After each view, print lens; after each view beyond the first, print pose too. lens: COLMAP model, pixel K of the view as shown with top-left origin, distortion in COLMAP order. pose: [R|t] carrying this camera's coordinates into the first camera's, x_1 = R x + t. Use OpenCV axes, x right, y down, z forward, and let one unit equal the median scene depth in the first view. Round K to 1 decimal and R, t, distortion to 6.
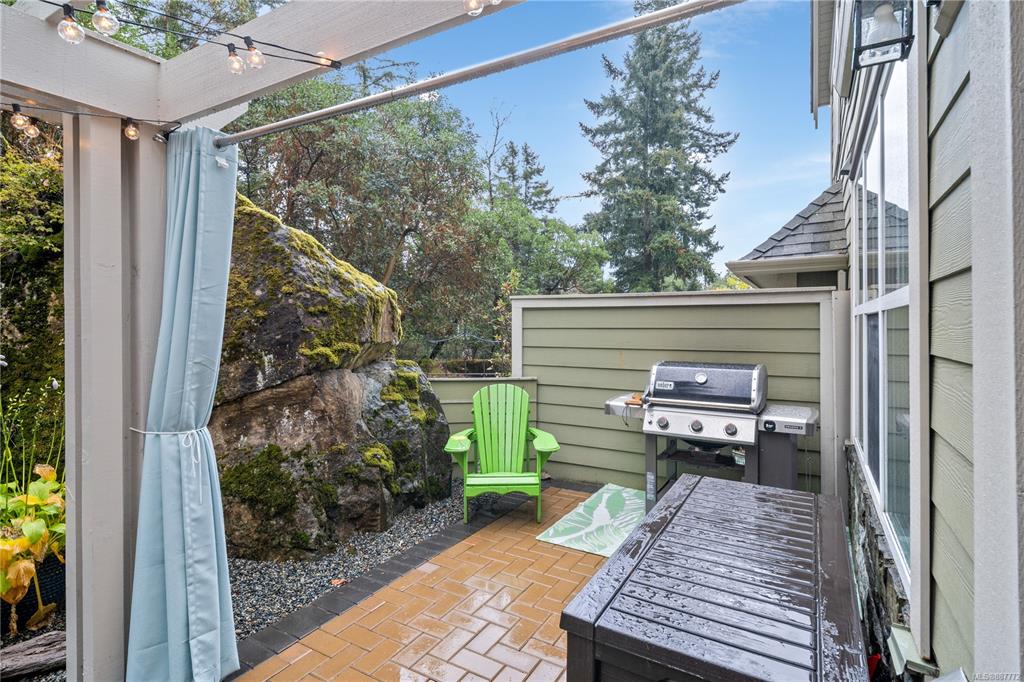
lens RADIAL K [[508.2, 0, 512.8], [0, 508.2, 323.5], [0, 0, 1]] dist [0.012214, -0.005267]
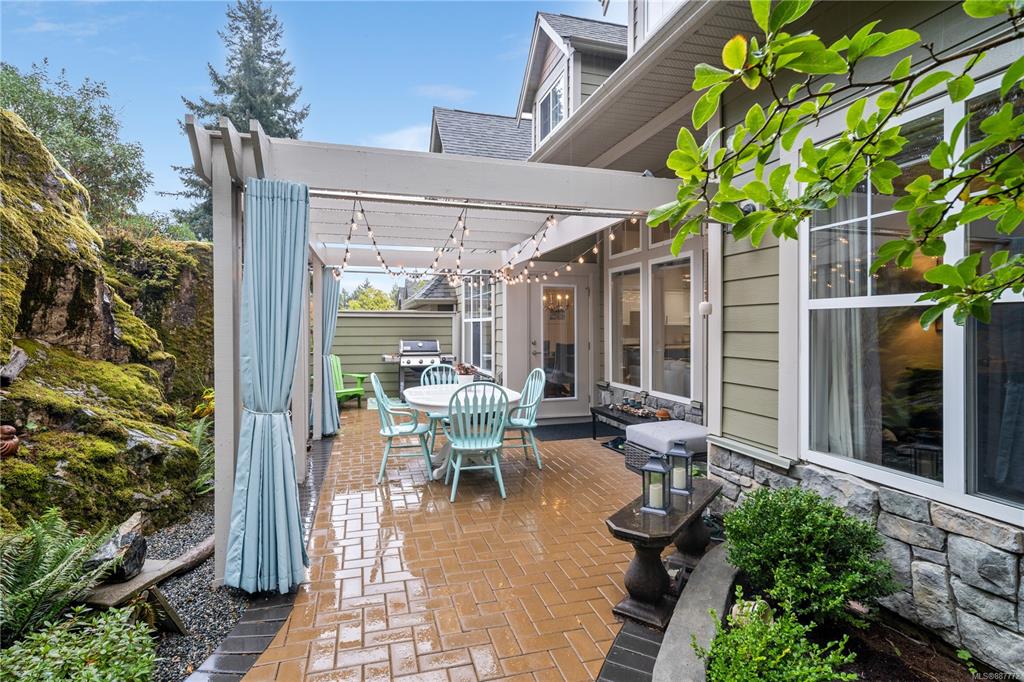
lens RADIAL K [[508.2, 0, 520.2], [0, 508.2, 326.2], [0, 0, 1]] dist [0.012214, -0.005267]
pose [[0.677640, 0.000726, 0.735394, -0.141253], [0.001483, 0.999996, -0.002354, 0.001813], [-0.735393, 0.002685, 0.677636, -0.137649]]
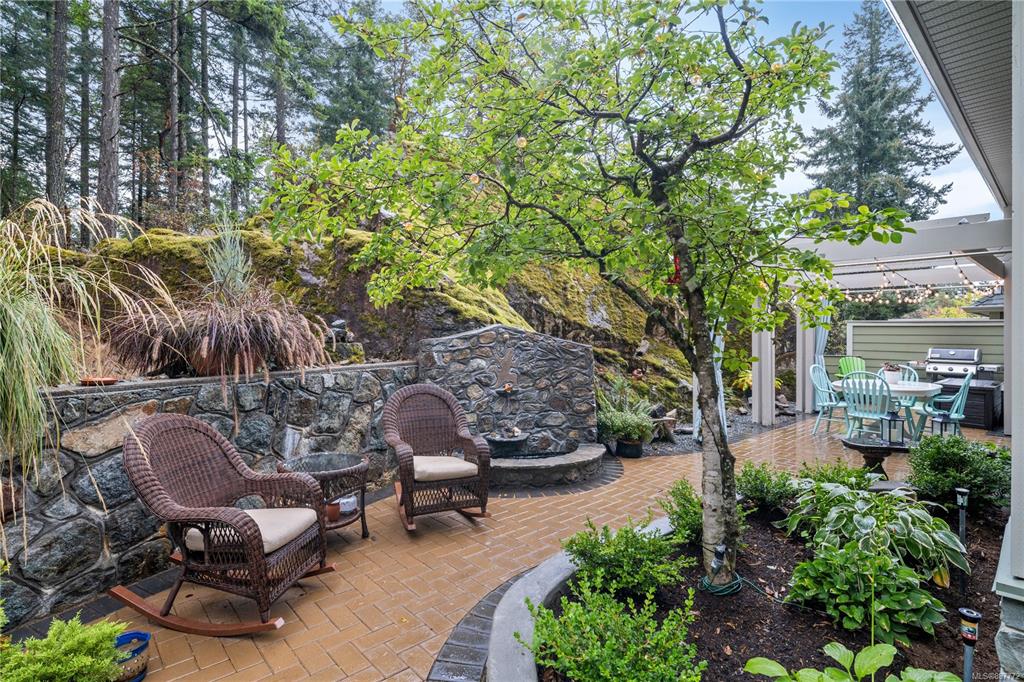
lens RADIAL K [[508.2, 0, 510.3], [0, 508.2, 334.1], [0, 0, 1]] dist [0.012214, -0.005267]
pose [[0.954158, 0.008332, -0.299187, -0.122052], [-0.007923, 0.999965, 0.002578, 0.002069], [0.299198, -0.000090, 0.954191, -0.265257]]
